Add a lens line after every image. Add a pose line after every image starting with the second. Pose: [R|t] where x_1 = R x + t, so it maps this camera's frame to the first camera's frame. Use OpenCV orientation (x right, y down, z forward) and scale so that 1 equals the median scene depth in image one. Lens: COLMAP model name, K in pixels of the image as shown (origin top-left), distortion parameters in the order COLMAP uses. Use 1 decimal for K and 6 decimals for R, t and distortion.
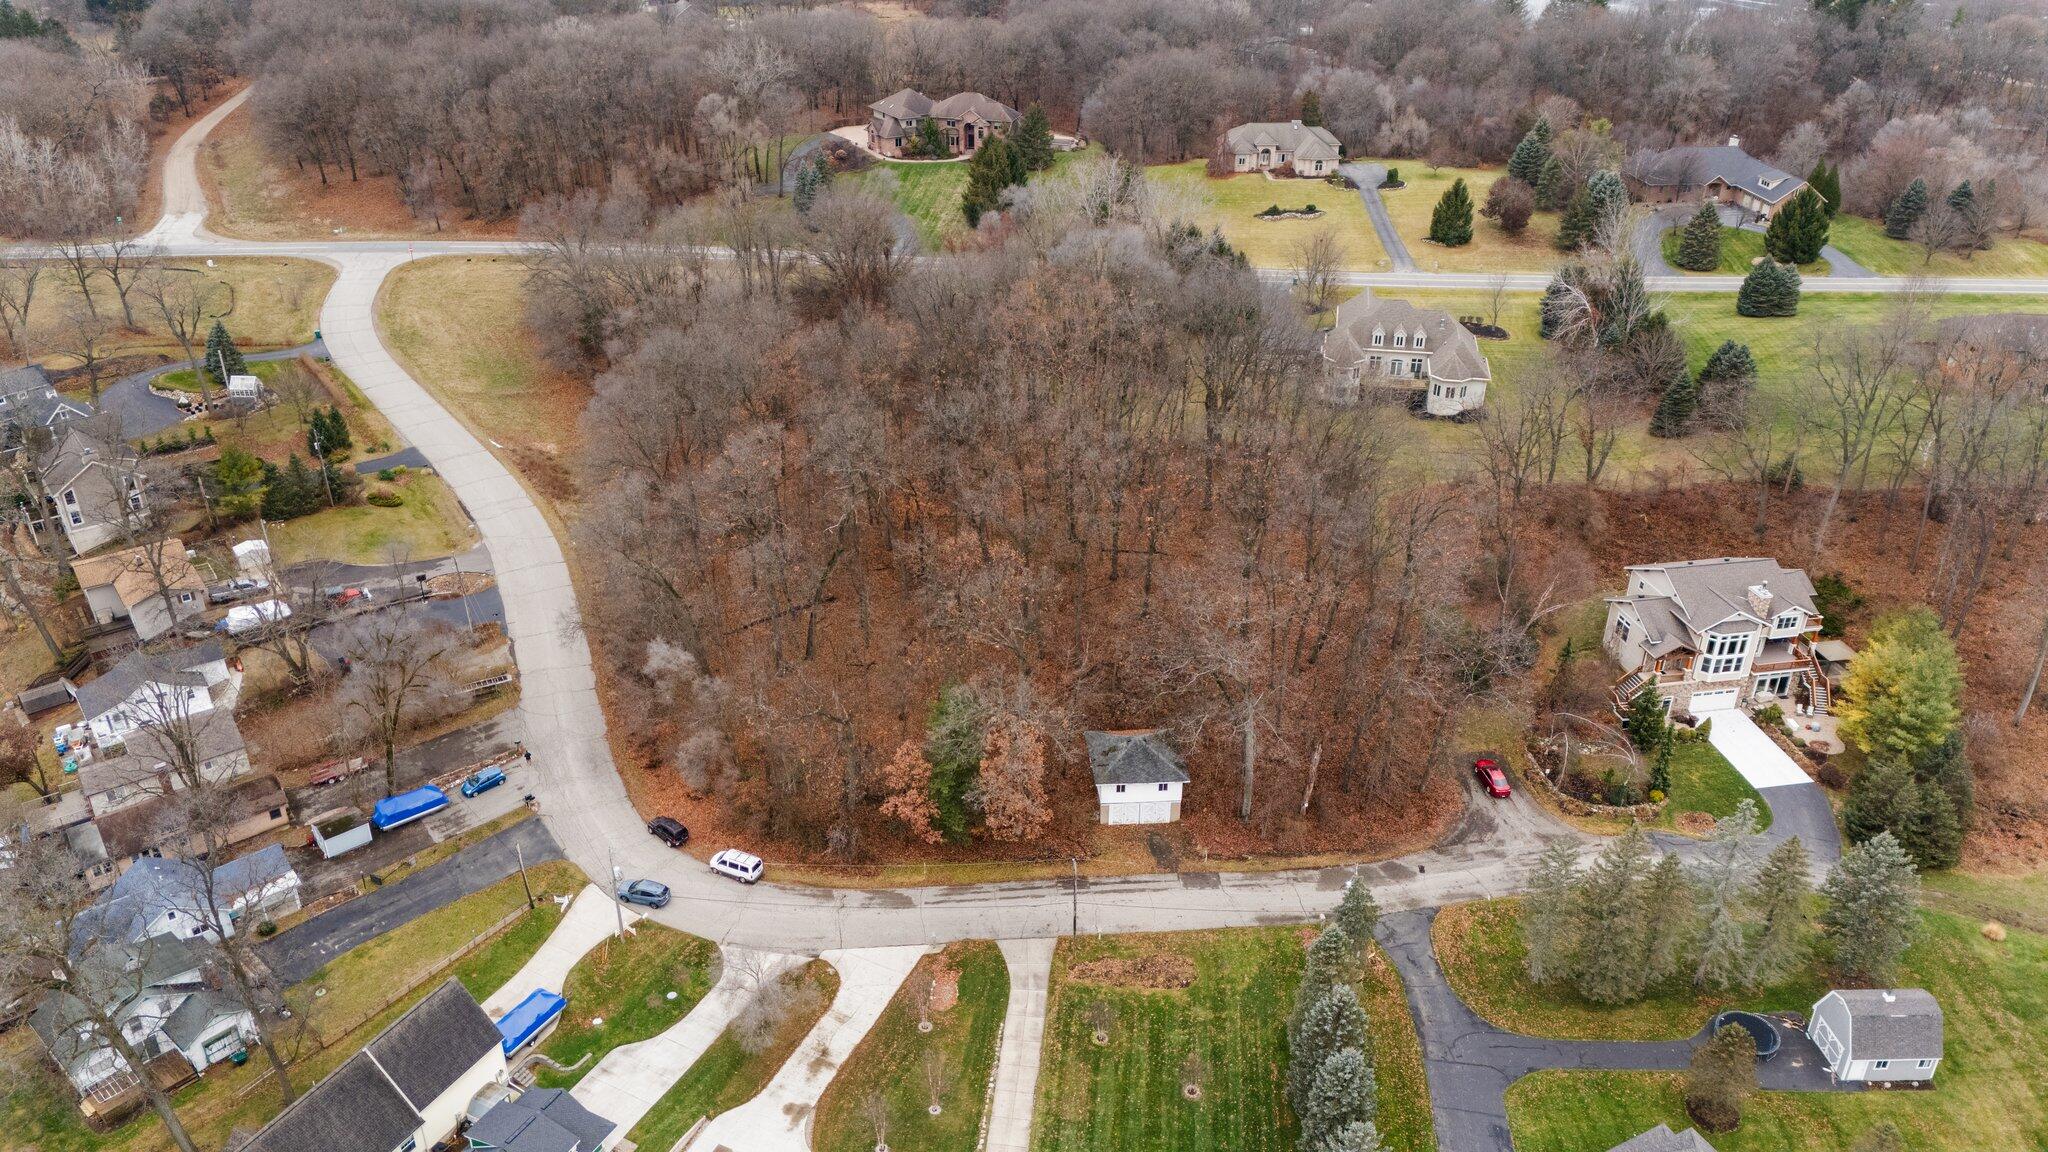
lens RADIAL K [[1548.8, 0, 1024.0], [0, 1548.8, 576.0], [0, 0, 1]] dist [0.092102, -0.067523]
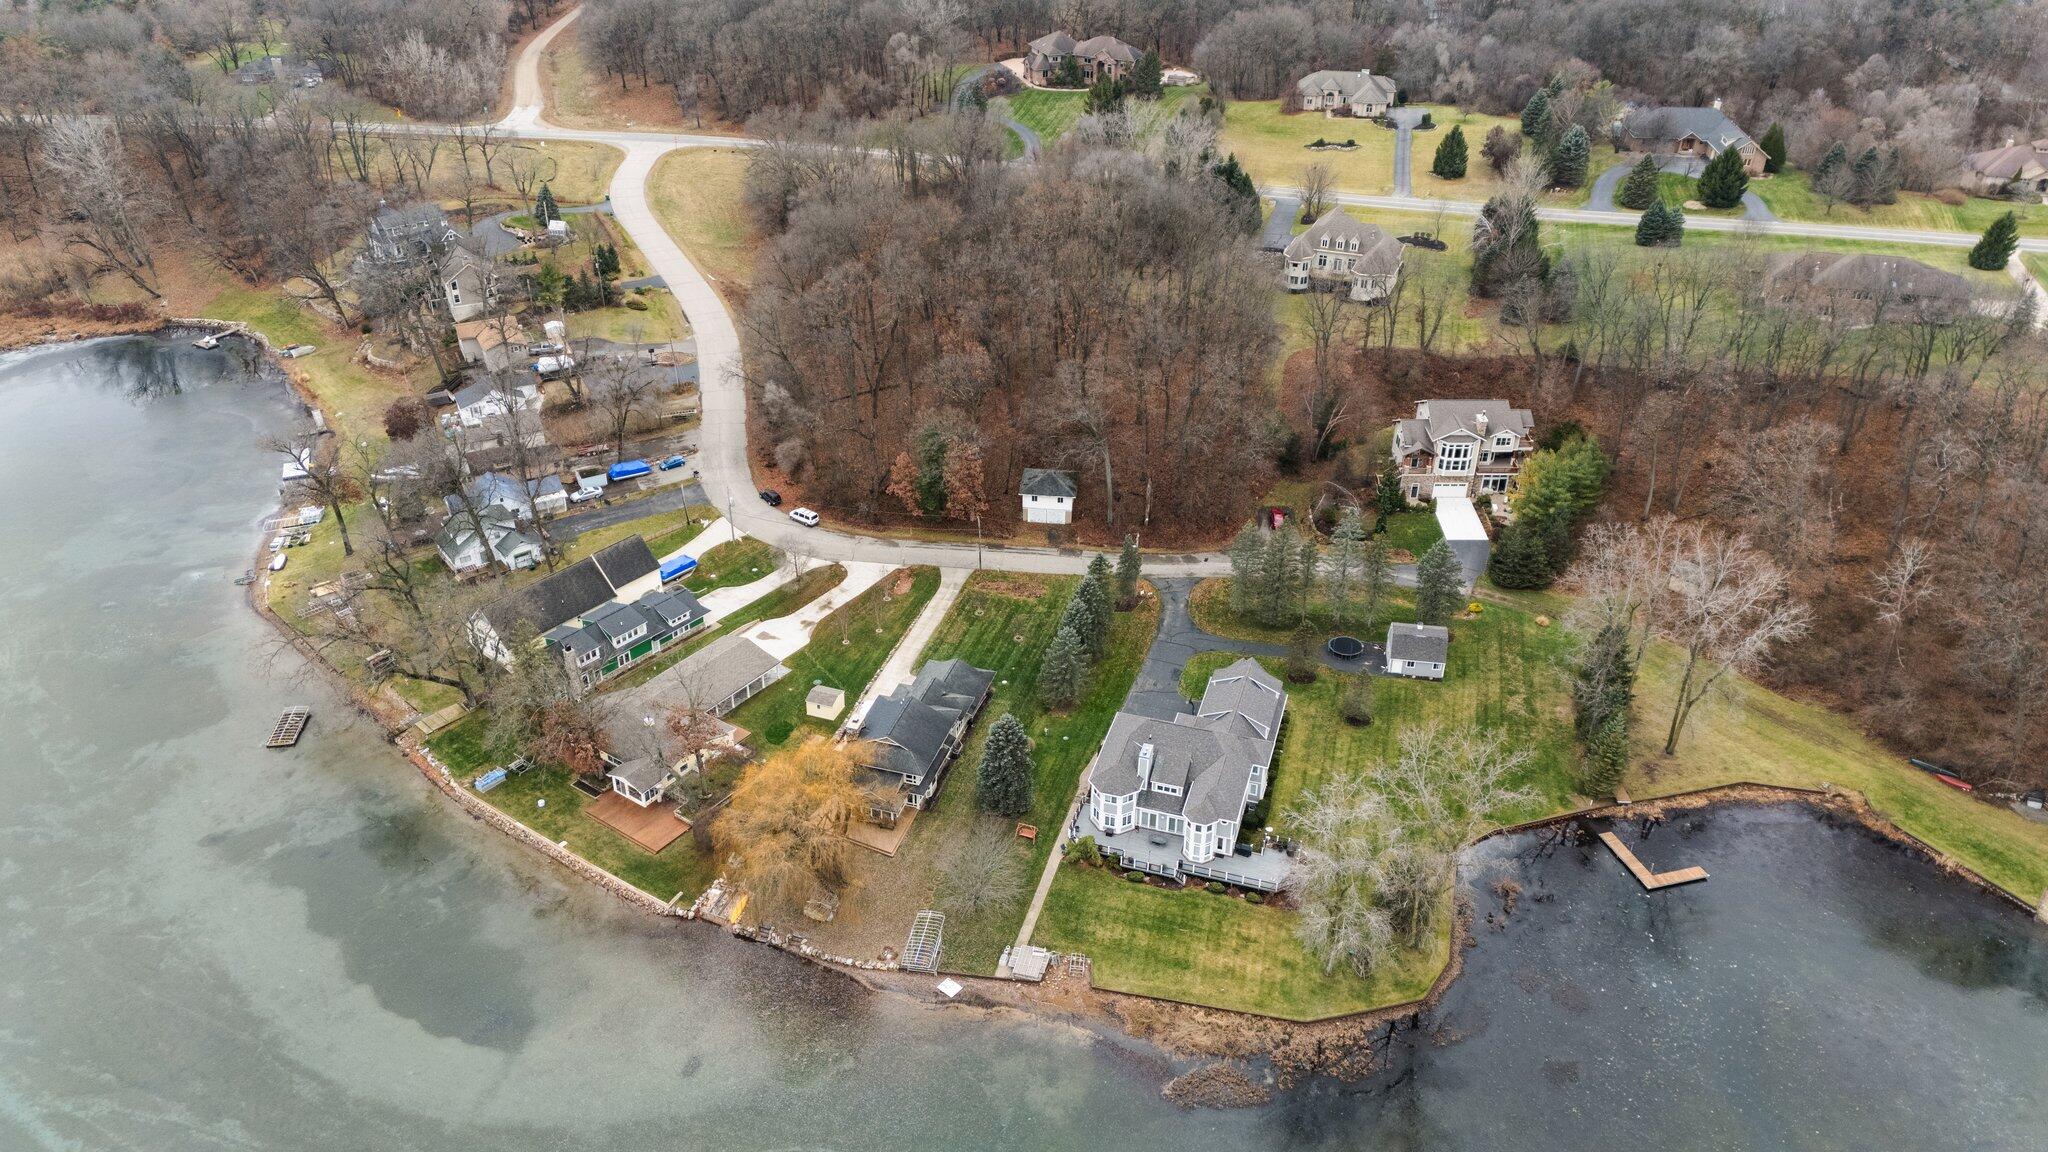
lens RADIAL K [[1548.8, 0, 1024.0], [0, 1548.8, 576.0], [0, 0, 1]] dist [0.092102, -0.067523]
pose [[0.982586, 0.095979, -0.159102, 0.215163], [-0.087185, 0.994300, 0.061374, 0.080172], [0.164086, -0.046434, 0.985353, -0.420660]]
